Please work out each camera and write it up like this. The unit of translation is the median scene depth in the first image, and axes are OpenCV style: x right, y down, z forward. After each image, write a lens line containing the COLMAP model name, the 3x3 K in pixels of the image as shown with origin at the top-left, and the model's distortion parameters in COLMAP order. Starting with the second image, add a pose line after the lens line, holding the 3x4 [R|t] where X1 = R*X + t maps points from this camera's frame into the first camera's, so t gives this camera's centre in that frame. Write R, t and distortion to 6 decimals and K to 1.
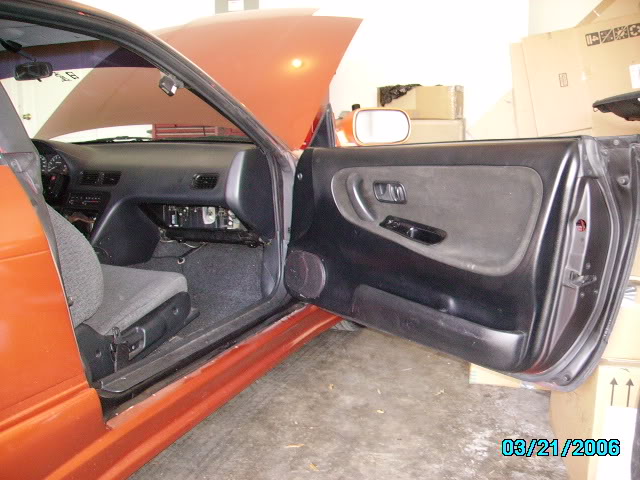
lens RADIAL K [[638.7, 0, 320.0], [0, 638.7, 240.0], [0, 0, 1]] dist [-0.152467, 0.110641]
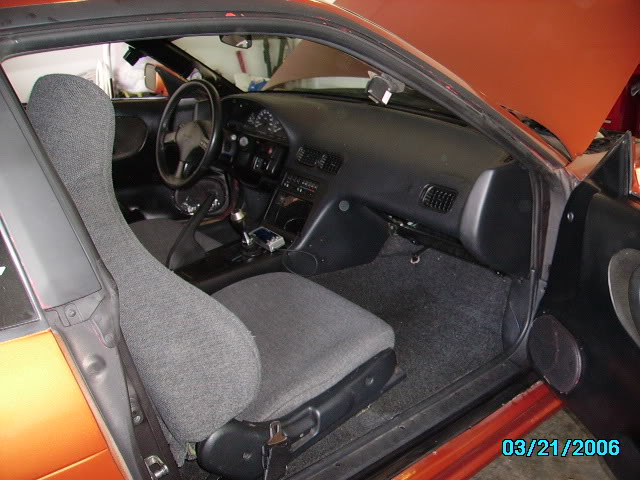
lens RADIAL K [[638.7, 0, 320.0], [0, 638.7, 240.0], [0, 0, 1]] dist [-0.152467, 0.110641]
pose [[0.891208, 0.163962, -0.422924, 0.016414], [-0.075615, 0.973039, 0.217894, -0.201266], [0.447248, -0.162209, 0.879578, 0.292394]]
